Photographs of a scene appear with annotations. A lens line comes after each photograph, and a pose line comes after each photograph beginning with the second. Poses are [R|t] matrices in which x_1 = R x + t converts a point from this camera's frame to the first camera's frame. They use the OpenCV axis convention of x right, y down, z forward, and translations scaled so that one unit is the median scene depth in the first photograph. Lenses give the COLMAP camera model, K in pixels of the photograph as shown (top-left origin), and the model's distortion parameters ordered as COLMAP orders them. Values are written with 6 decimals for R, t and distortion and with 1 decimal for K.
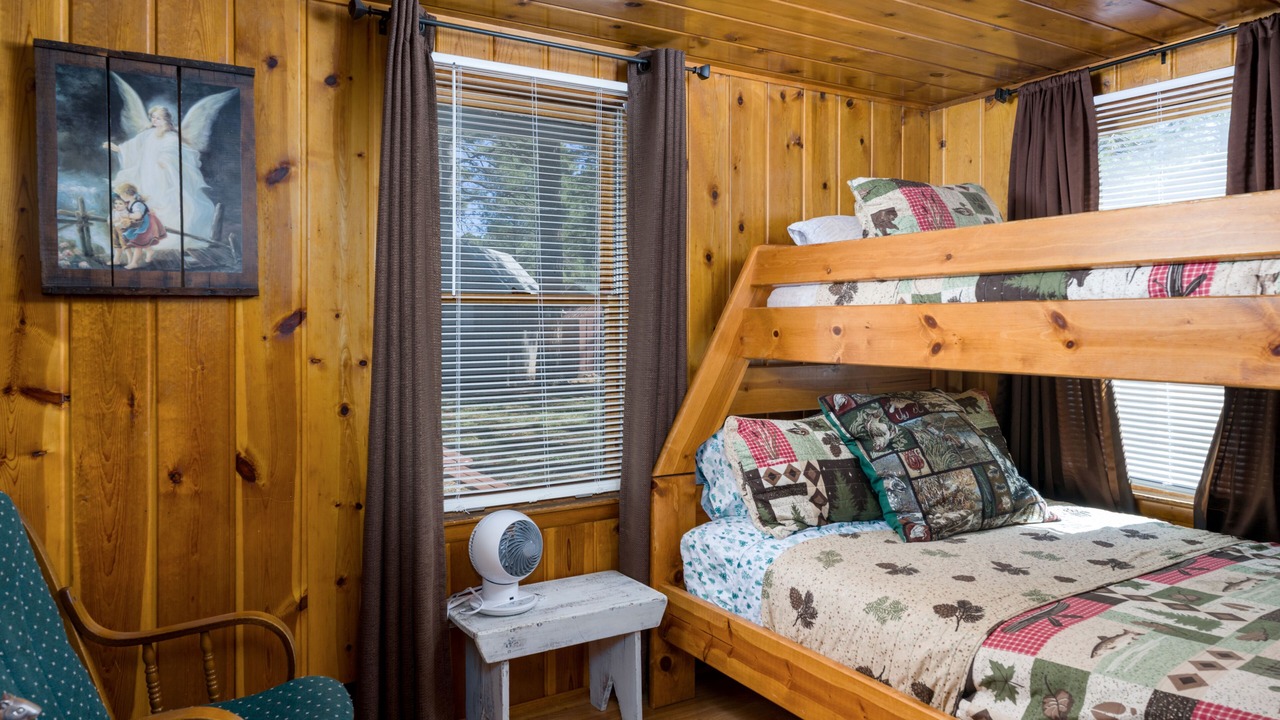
lens RADIAL K [[871.3, 0, 638.5], [0, 871.3, 312.0], [0, 0, 1]] dist [0.003207, 0.002615]
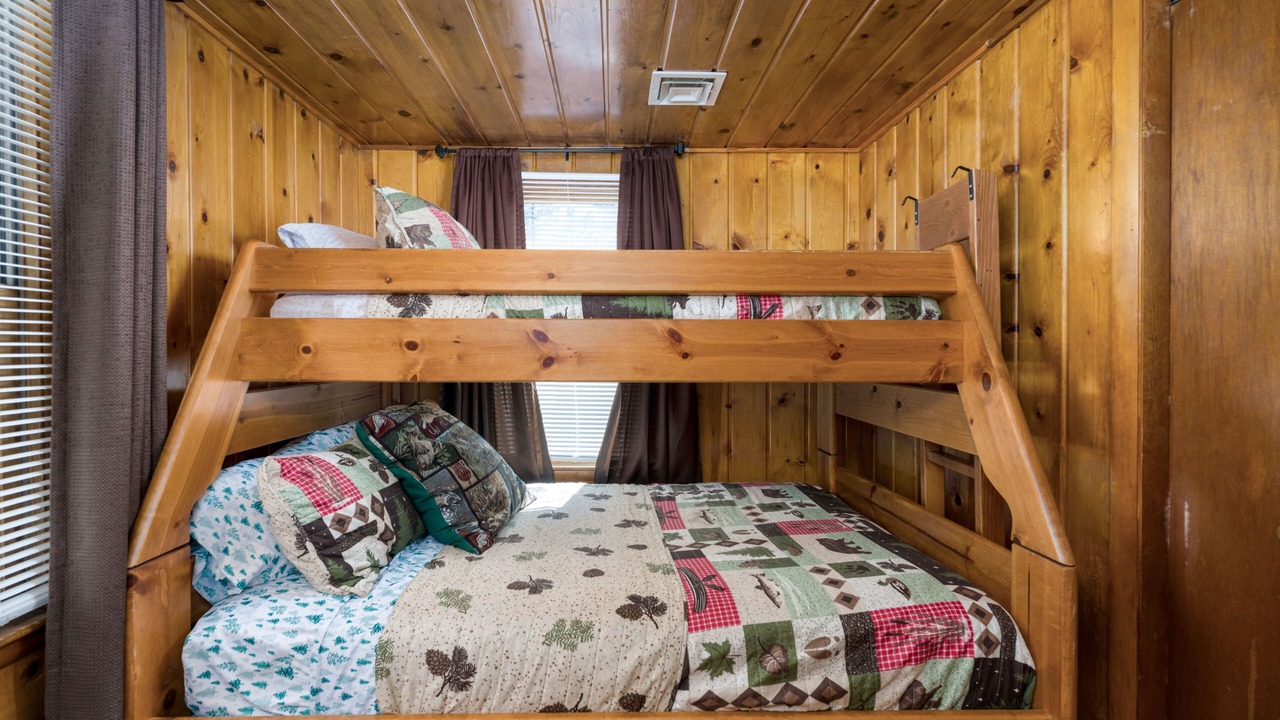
lens RADIAL K [[579.7, 0, 645.6], [0, 579.7, 355.8], [0, 0, 1]] dist [-0.003444, -0.000551]
pose [[0.492675, -0.004754, 0.870200, -0.178064], [-0.013889, 0.999815, 0.013325, 0.020594], [-0.870102, -0.018651, 0.492518, 0.484393]]
